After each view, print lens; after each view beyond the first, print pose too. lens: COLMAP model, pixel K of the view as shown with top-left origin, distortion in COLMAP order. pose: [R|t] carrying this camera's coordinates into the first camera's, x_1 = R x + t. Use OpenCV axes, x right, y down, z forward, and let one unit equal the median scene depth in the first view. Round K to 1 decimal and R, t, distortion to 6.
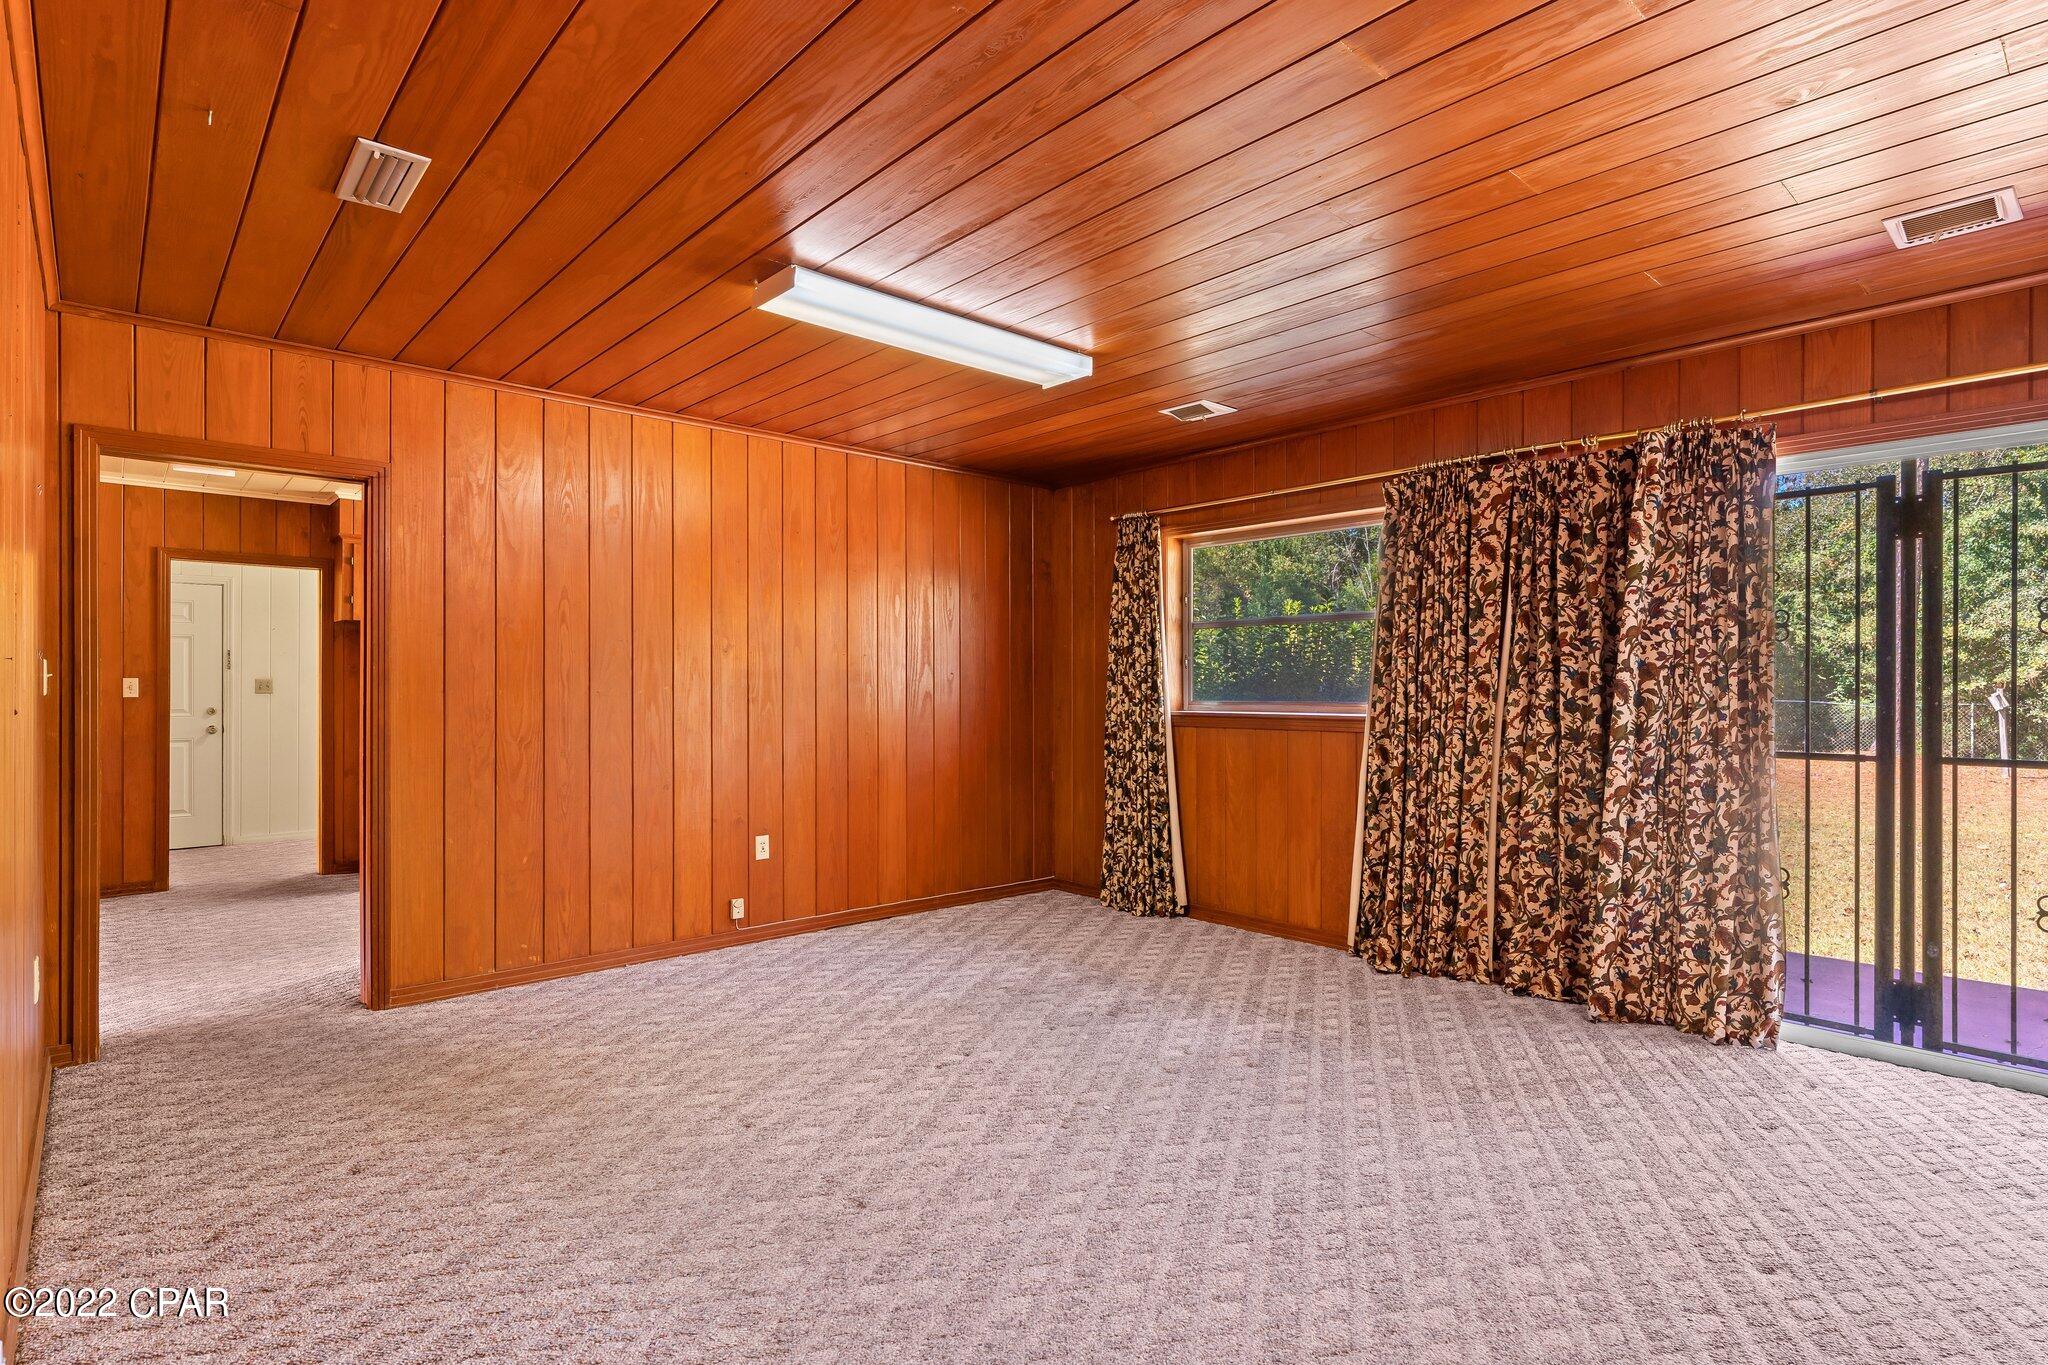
lens RADIAL K [[1021.7, 0, 1024.0], [0, 1021.7, 682.5], [0, 0, 1]] dist [0.002316, -0.000978]
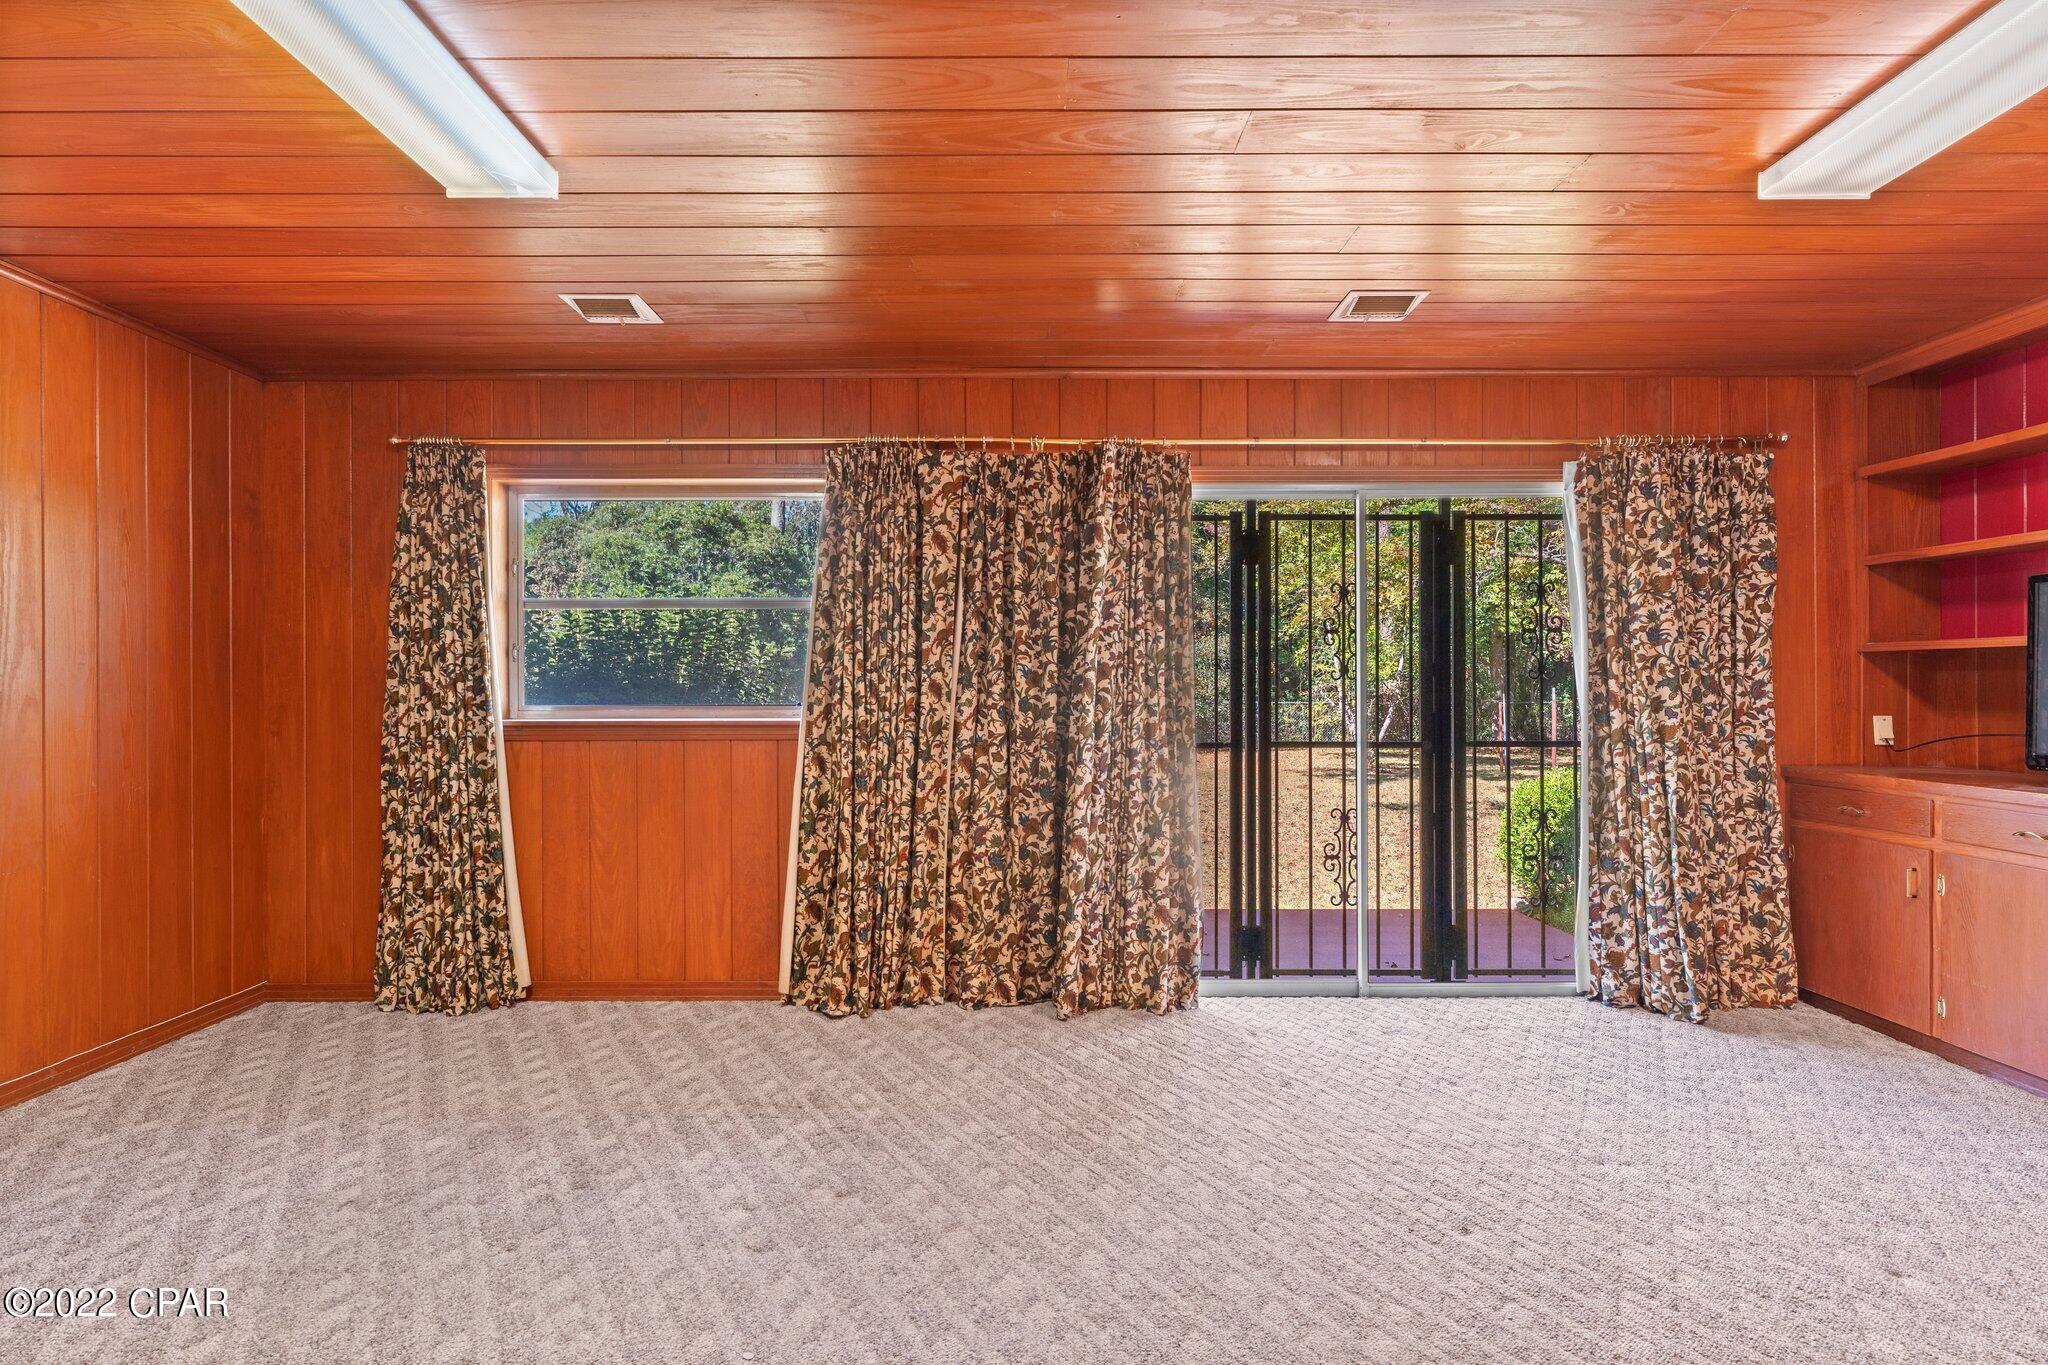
lens RADIAL K [[1021.7, 0, 1024.0], [0, 1021.7, 682.5], [0, 0, 1]] dist [0.002316, -0.000978]
pose [[0.672123, 0.002314, 0.740435, -0.187655], [-0.001537, 0.999997, -0.001729, 0.002538], [-0.740438, 0.000024, 0.672125, 0.314343]]
